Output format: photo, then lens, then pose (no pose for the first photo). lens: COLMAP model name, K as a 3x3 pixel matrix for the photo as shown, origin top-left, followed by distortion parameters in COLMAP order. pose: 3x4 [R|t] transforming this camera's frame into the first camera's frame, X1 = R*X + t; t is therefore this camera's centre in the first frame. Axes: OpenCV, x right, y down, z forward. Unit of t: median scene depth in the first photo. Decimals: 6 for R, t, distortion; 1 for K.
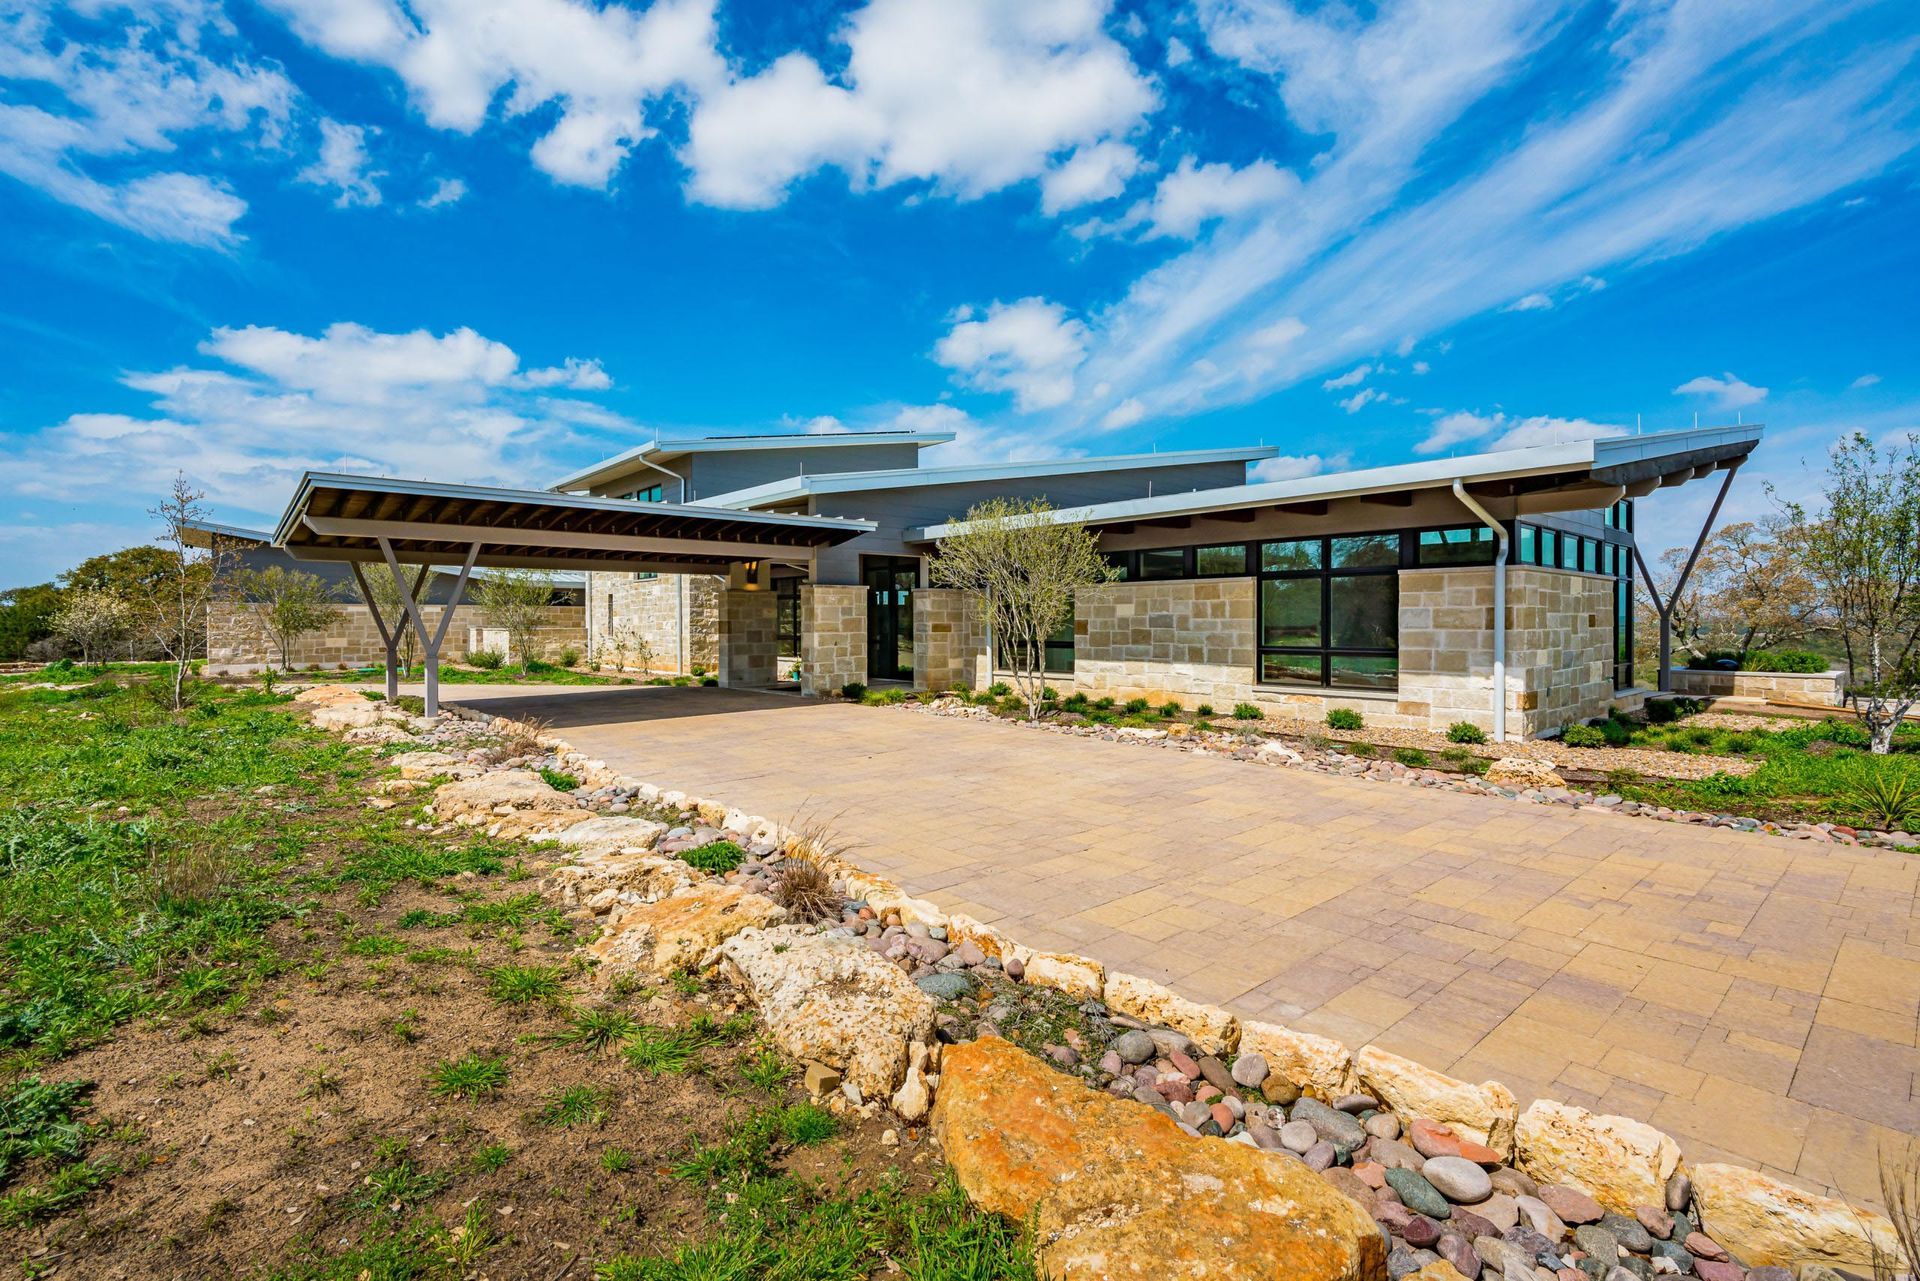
lens RADIAL K [[850.1, 0, 960.0], [0, 850.1, 640.5], [0, 0, 1]] dist [-0.000943, 0.005168]
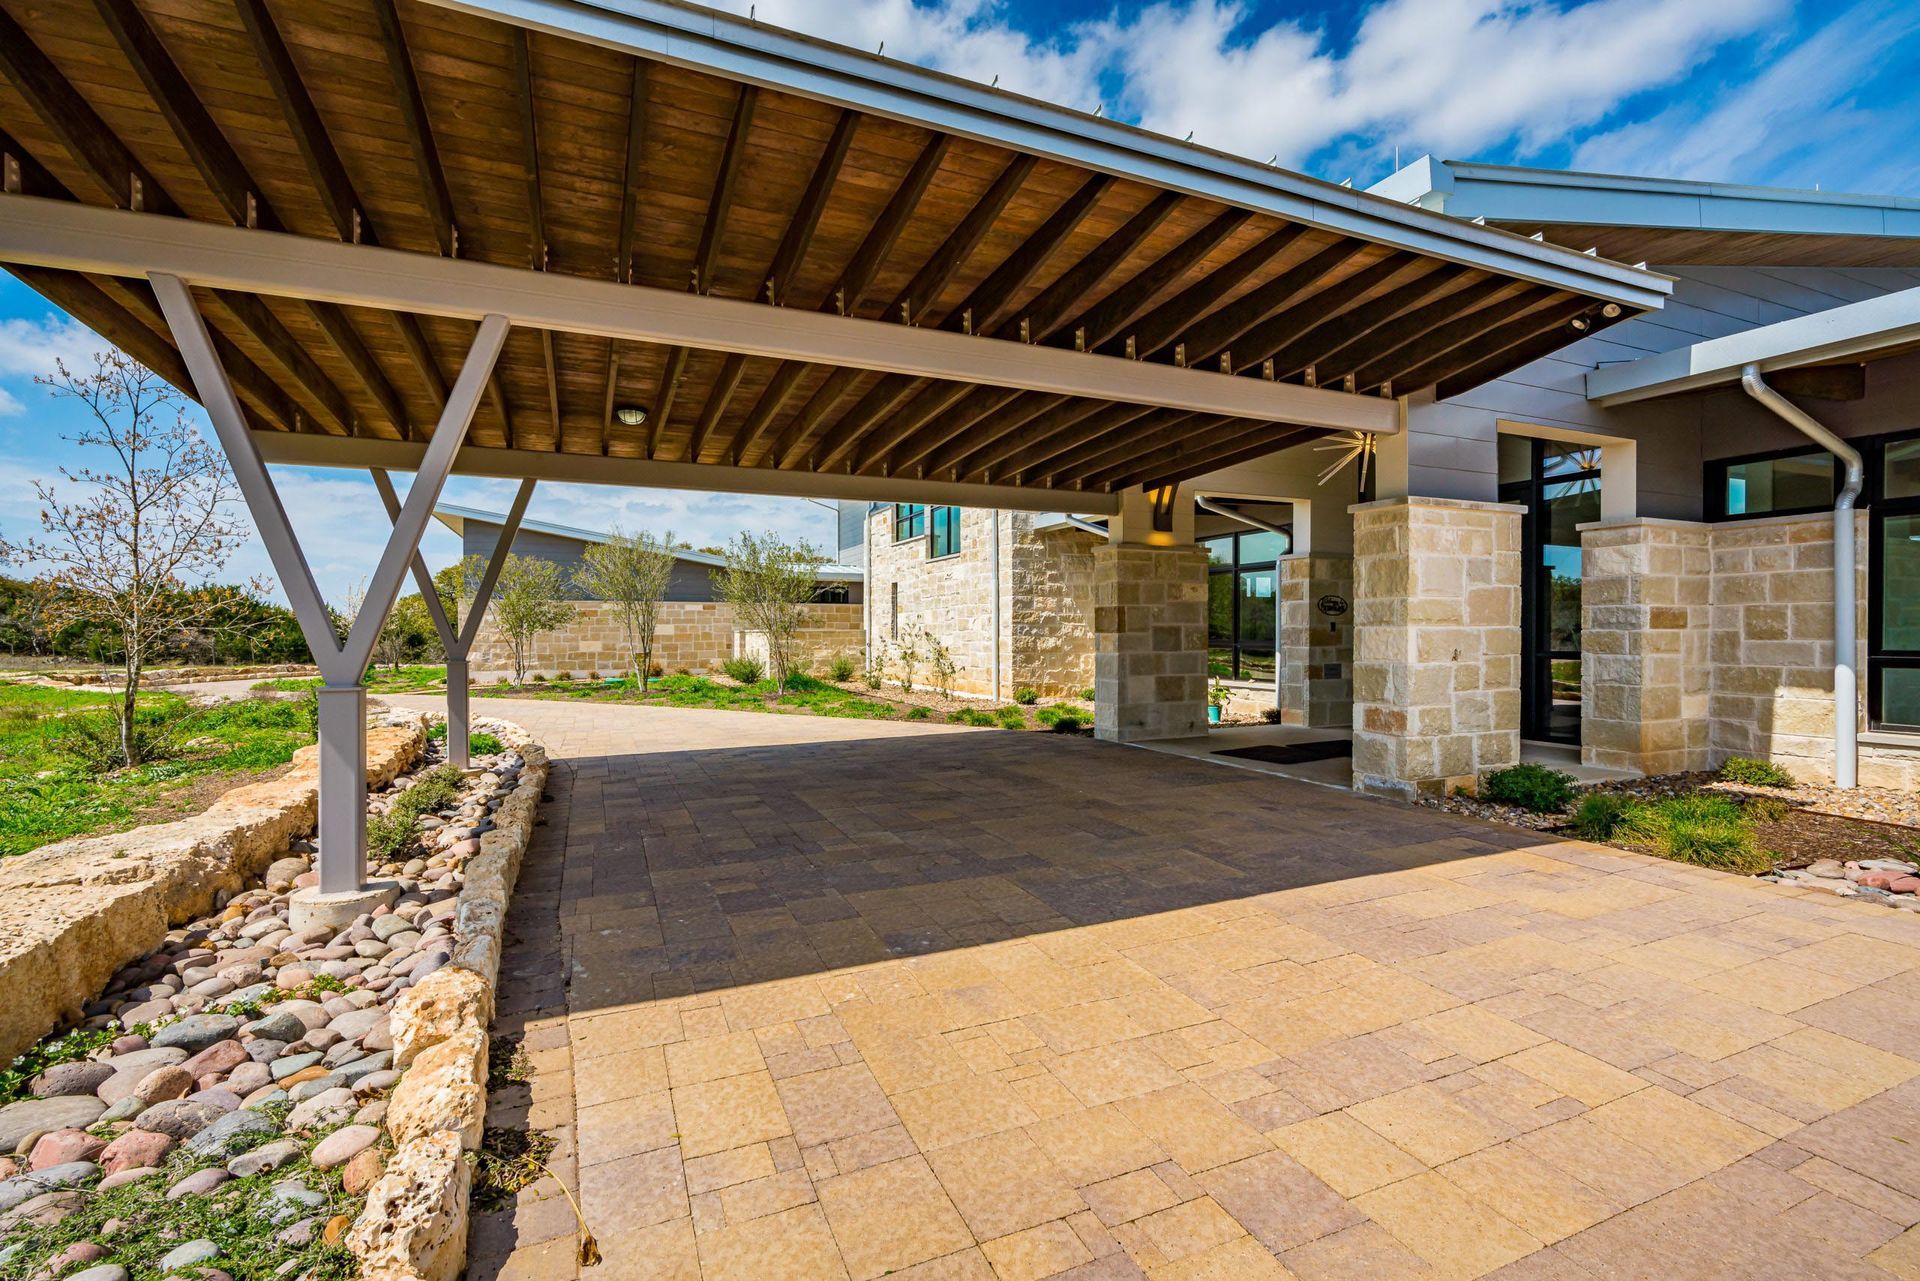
lens RADIAL K [[850.1, 0, 960.0], [0, 850.1, 640.5], [0, 0, 1]] dist [-0.000943, 0.005168]
pose [[0.952618, 0.005672, -0.304116, -0.162109], [-0.009147, 0.999908, -0.010004, 0.001905], [0.304031, 0.012312, 0.952583, 0.386140]]
